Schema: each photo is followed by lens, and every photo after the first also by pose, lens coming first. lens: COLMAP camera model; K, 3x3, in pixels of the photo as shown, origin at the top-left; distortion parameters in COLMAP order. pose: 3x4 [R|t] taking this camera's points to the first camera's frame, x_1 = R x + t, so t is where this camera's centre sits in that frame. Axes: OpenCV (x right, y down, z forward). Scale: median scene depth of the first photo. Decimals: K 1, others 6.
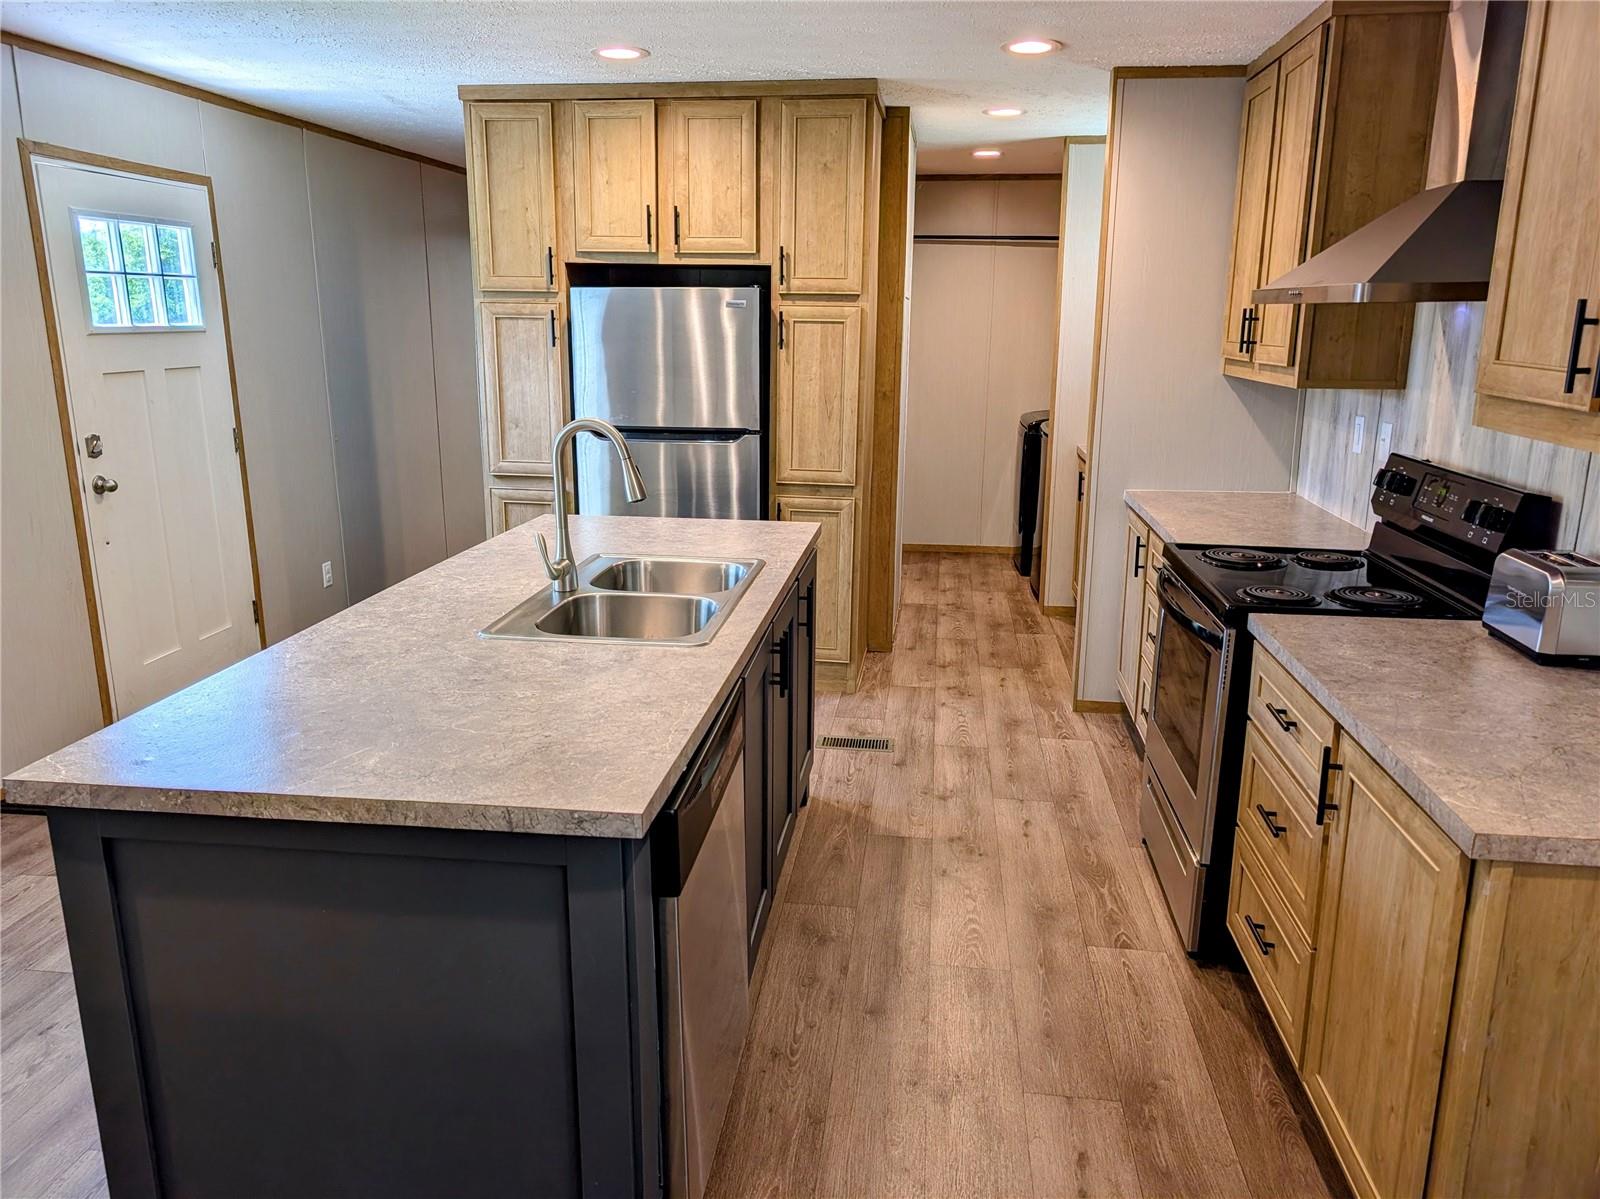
lens RADIAL K [[1147.9, 0, 795.9], [0, 1147.9, 596.1], [0, 0, 1]] dist [0.022073, -0.022819]
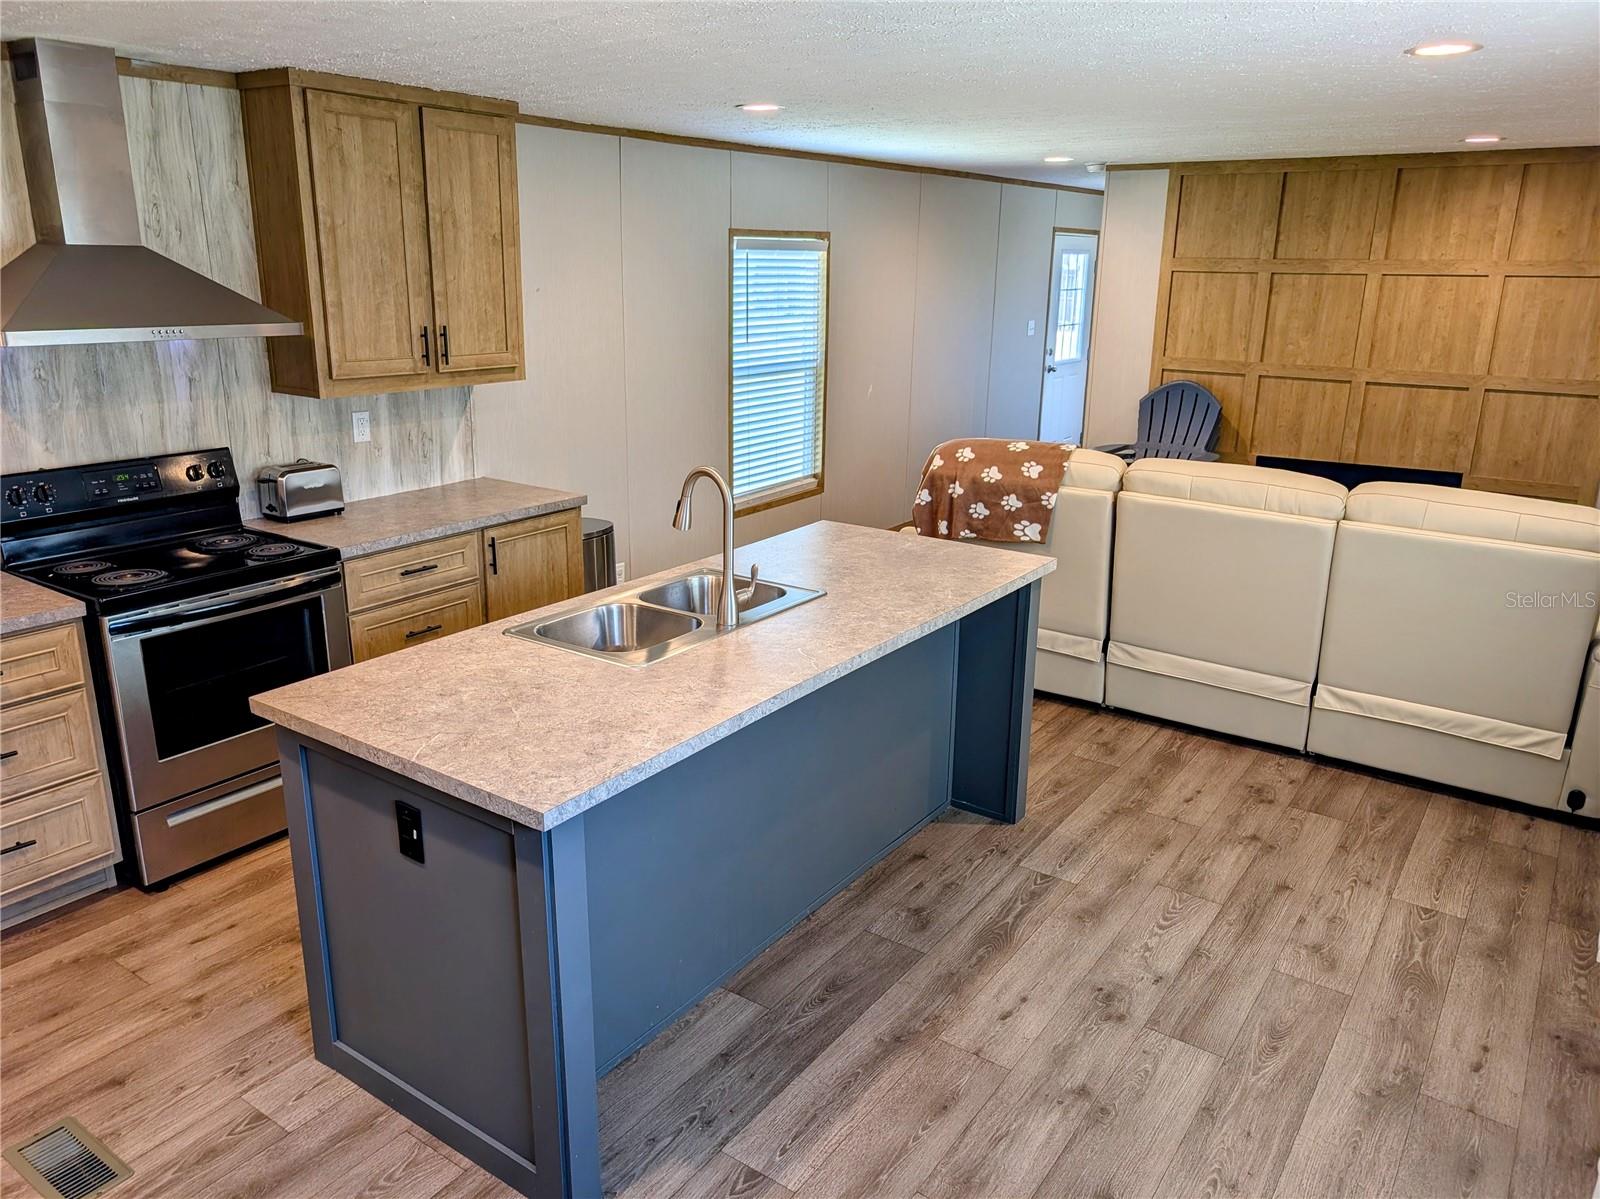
lens RADIAL K [[1147.9, 0, 792.4], [0, 1147.9, 596.2], [0, 0, 1]] dist [0.022073, -0.022819]
pose [[-0.882972, -0.145896, 0.446177, -0.454504], [0.096067, 0.874199, 0.475970, -0.334214], [-0.459490, 0.463131, -0.757878, 1.093036]]
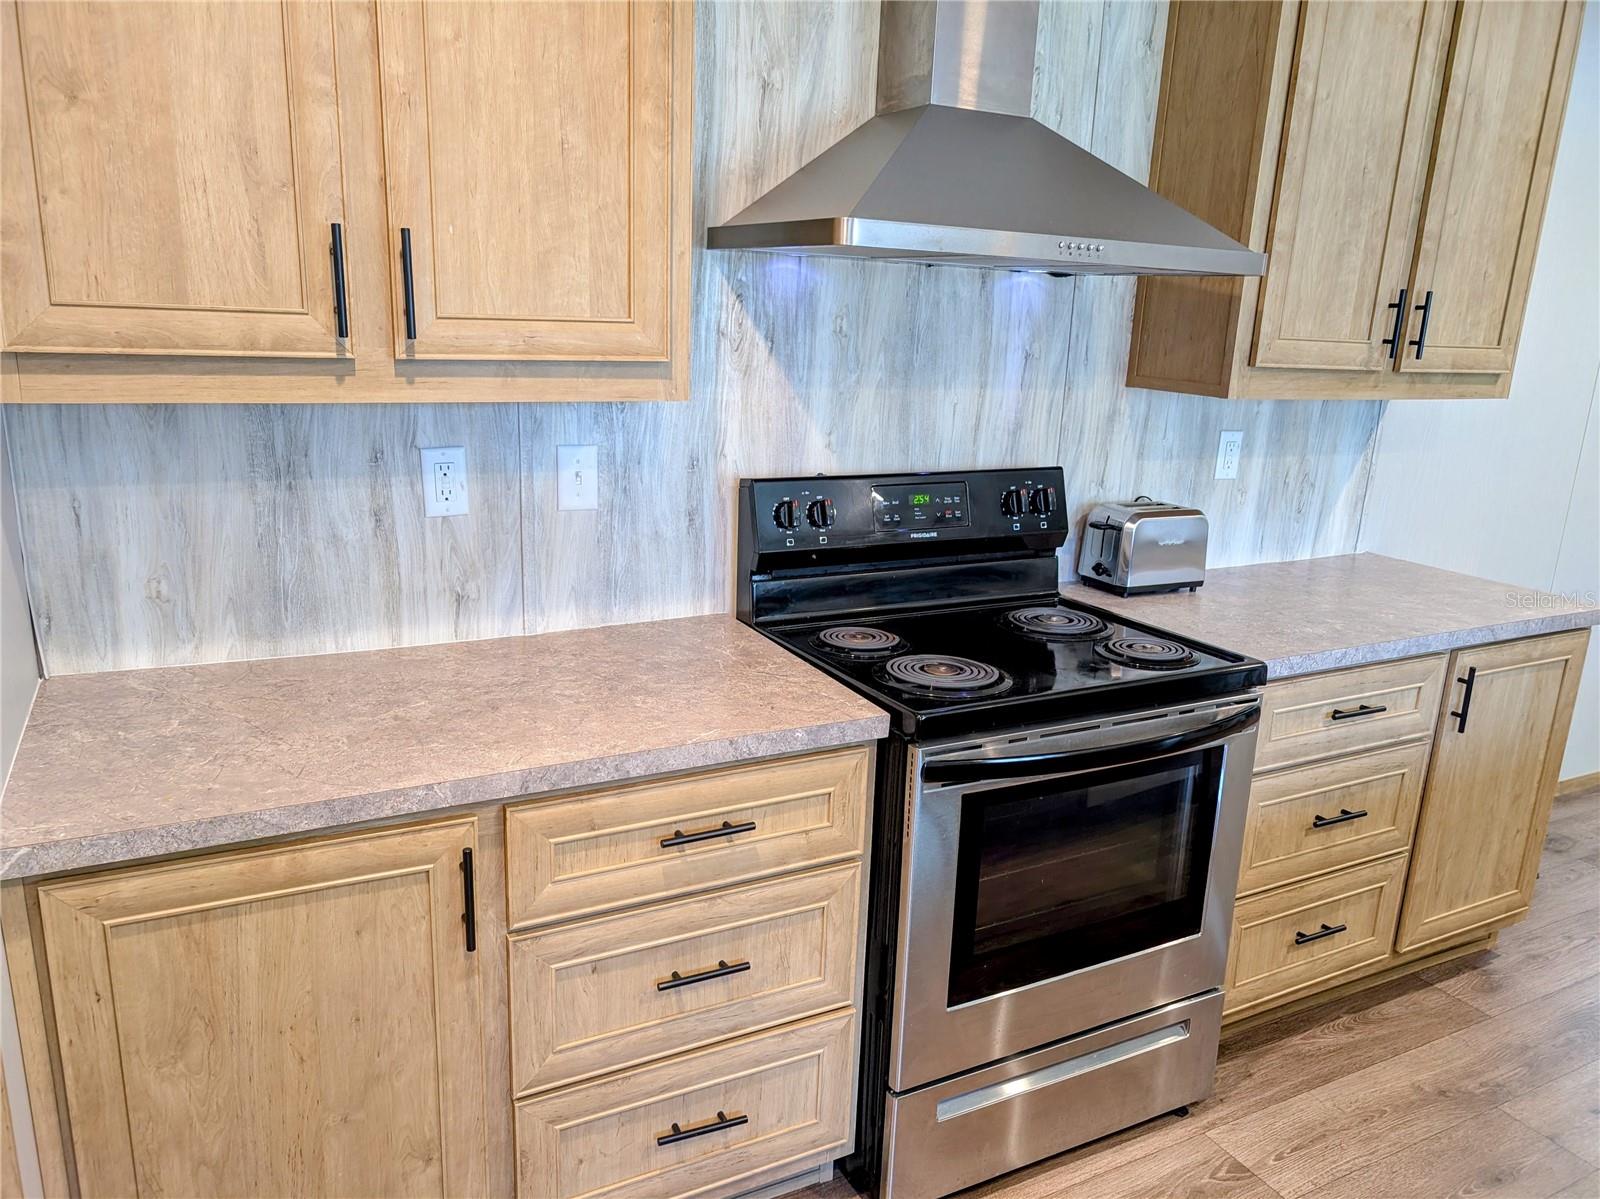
lens RADIAL K [[1147.9, 0, 795.5], [0, 1147.9, 602.5], [0, 0, 1]] dist [0.022073, -0.022819]
pose [[-0.566748, -0.228090, 0.791689, -0.031654], [0.157249, 0.913304, 0.375698, -0.220443], [-0.808746, 0.337419, -0.481746, 0.956737]]
